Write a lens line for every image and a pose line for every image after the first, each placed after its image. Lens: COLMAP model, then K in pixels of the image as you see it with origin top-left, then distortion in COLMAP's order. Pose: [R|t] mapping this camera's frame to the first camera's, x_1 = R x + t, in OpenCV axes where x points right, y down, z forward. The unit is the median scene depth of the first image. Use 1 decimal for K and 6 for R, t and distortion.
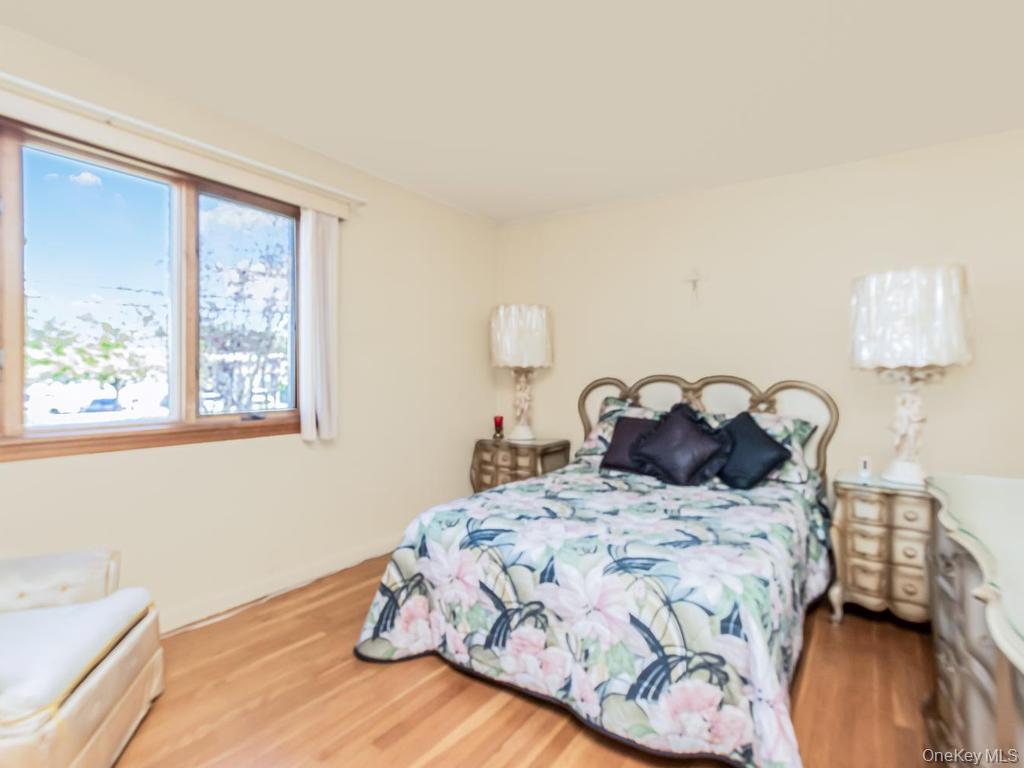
lens RADIAL K [[497.8, 0, 503.5], [0, 497.8, 379.3], [0, 0, 1]] dist [-0.000360, 0.000604]
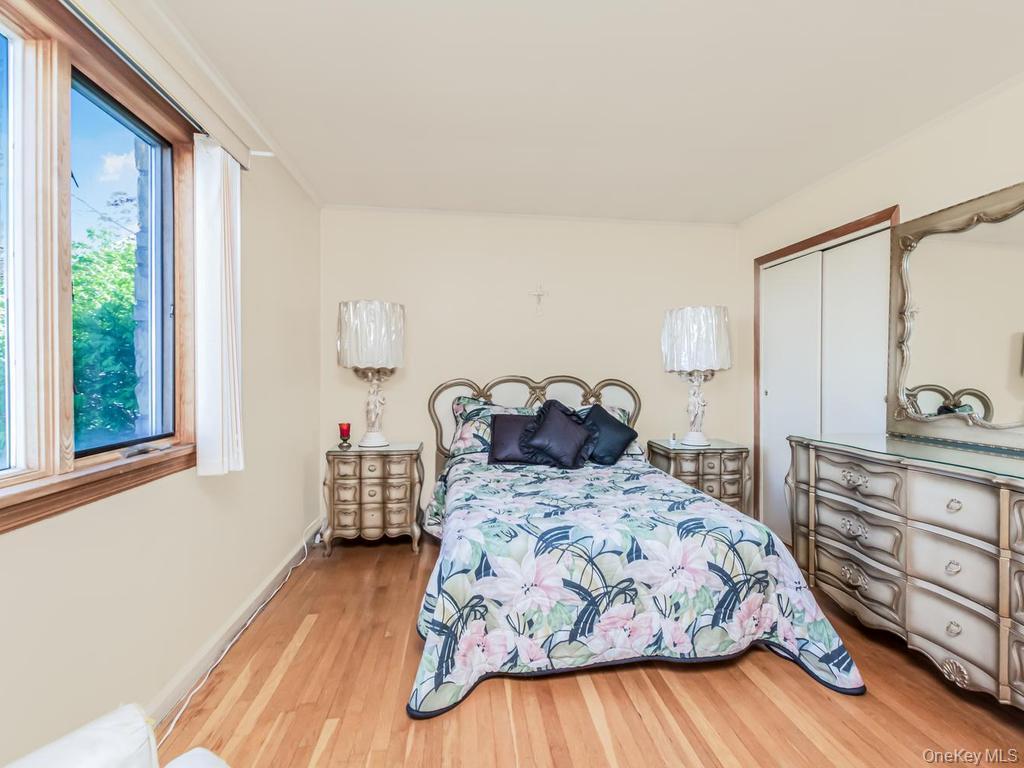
lens RADIAL K [[497.8, 0, 503.6], [0, 497.8, 380.1], [0, 0, 1]] dist [-0.000360, 0.000604]
pose [[0.745877, -0.015327, 0.665907, -0.795945], [0.009138, 0.999877, 0.012779, -0.023118], [-0.666021, -0.003446, 0.745925, 0.303915]]
